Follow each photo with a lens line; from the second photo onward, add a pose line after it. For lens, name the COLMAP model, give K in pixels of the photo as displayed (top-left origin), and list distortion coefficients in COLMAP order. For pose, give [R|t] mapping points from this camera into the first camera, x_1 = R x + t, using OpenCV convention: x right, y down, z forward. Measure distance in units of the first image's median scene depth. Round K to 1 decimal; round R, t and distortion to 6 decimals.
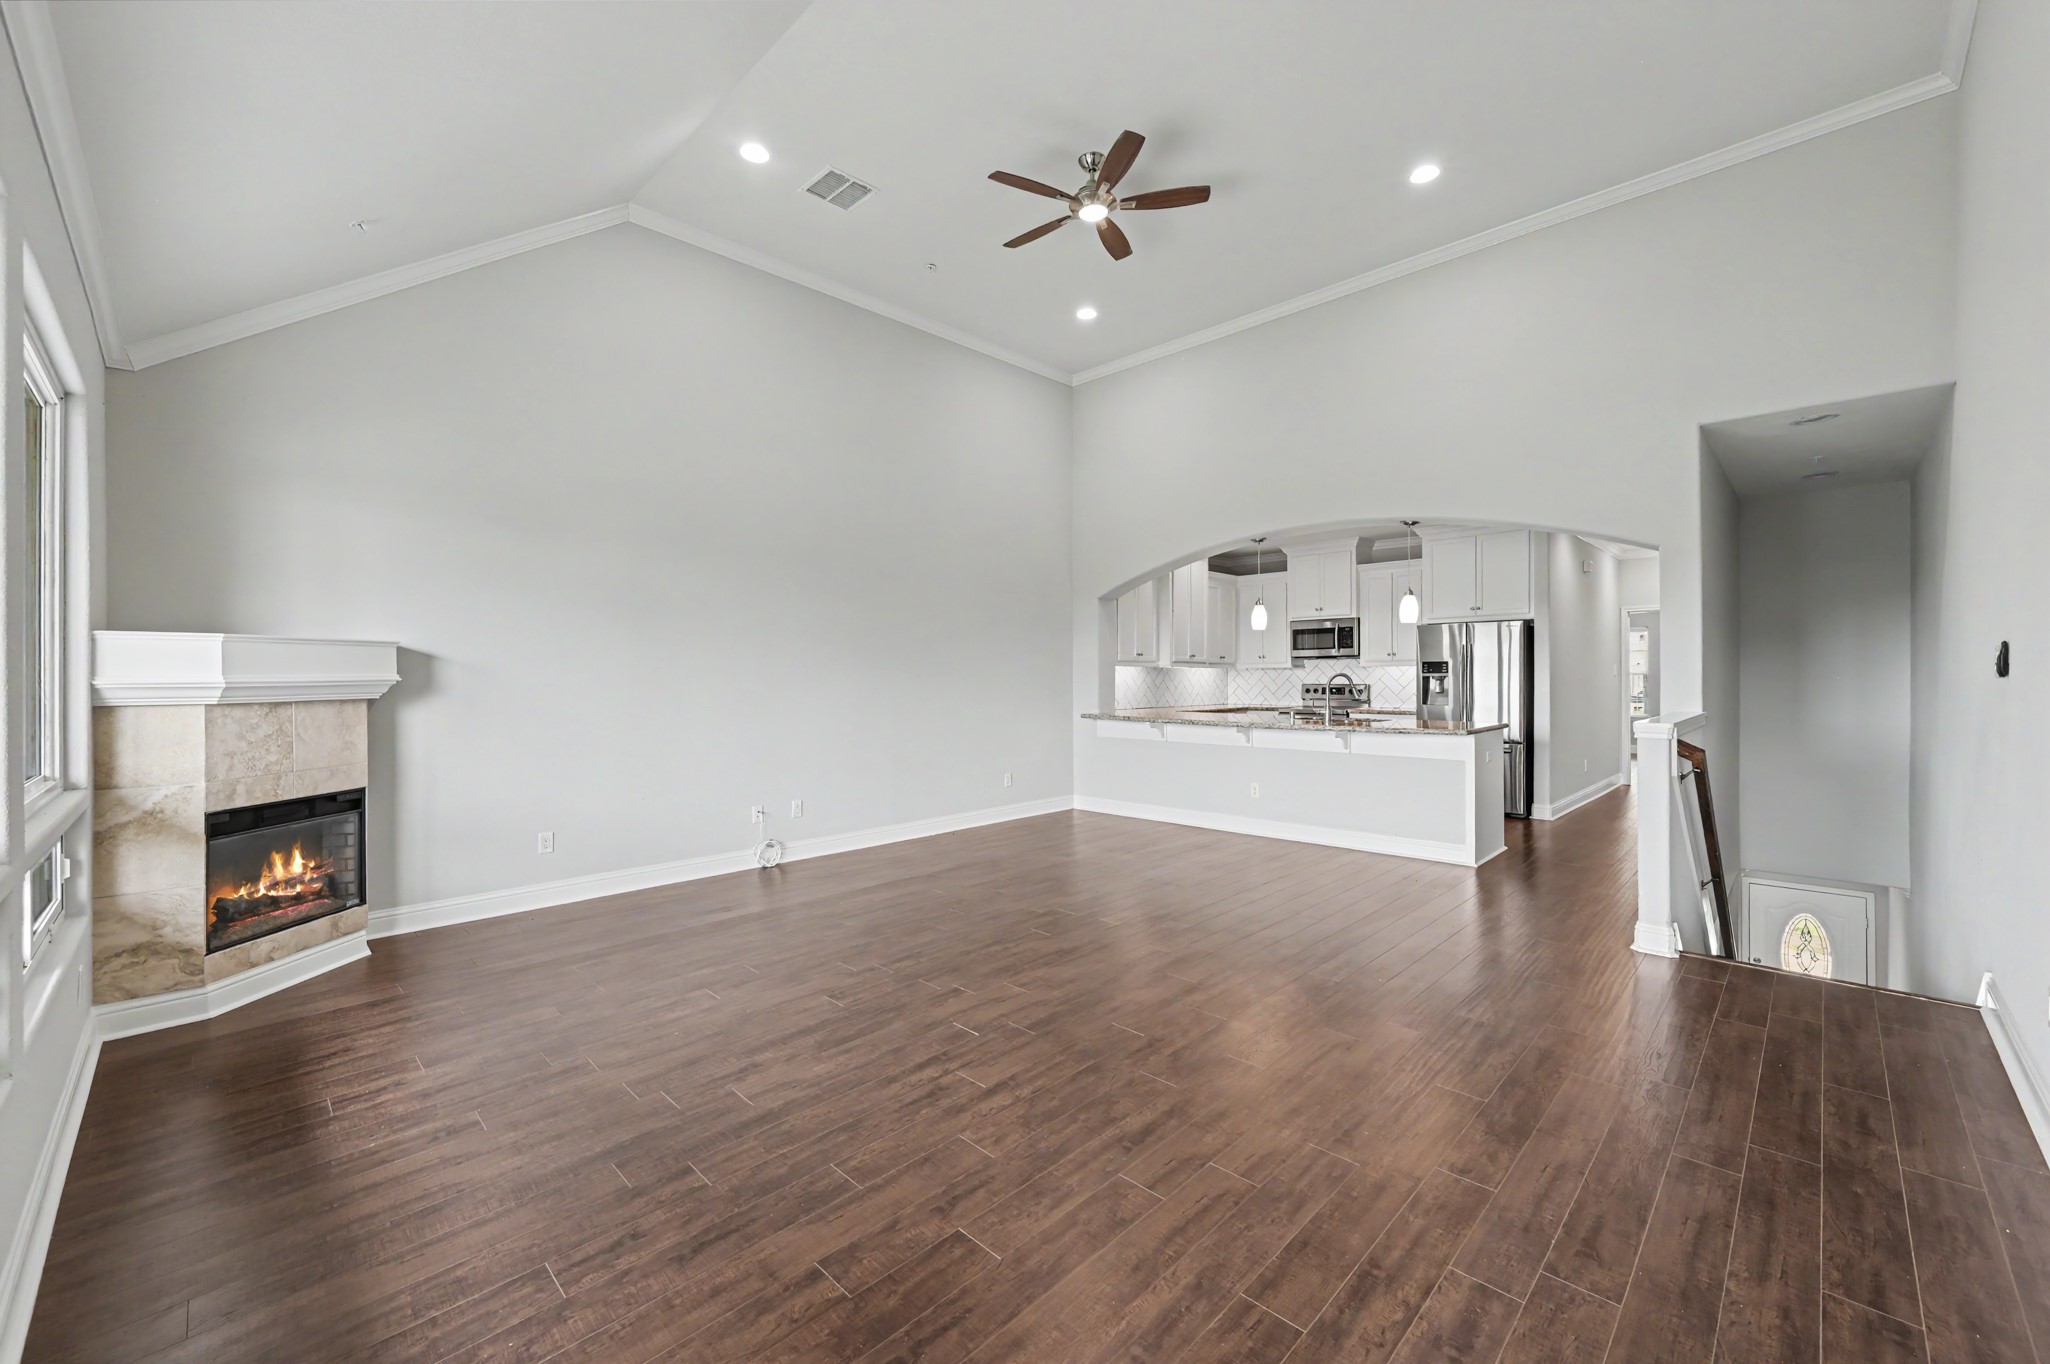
lens RADIAL K [[815.4, 0, 1025.0], [0, 815.4, 682.0], [0, 0, 1]] dist [-0.002982, 0.000126]
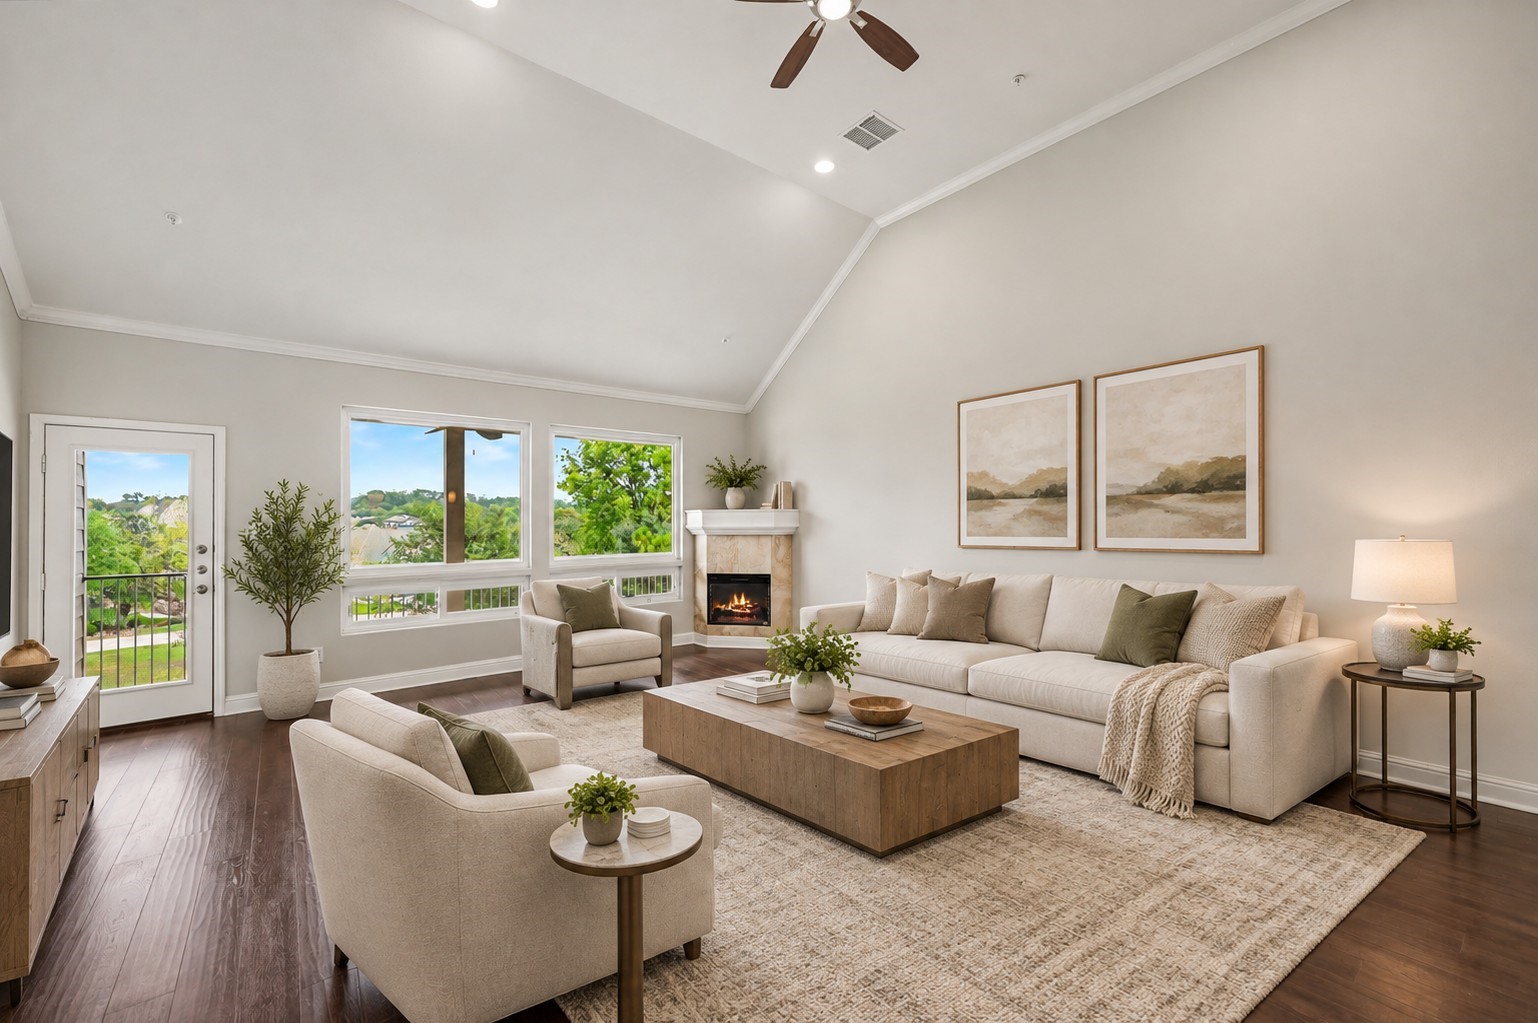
lens RADIAL K [[610.1, 0, 769.0], [0, 610.1, 511.5], [0, 0, 1]] dist [-0.014507, 0.005498]
pose [[-0.119228, -0.002867, -0.992863, 0.950702], [-0.005498, 0.999982, -0.002227, -0.044870], [0.992852, 0.005193, -0.119241, 1.312274]]
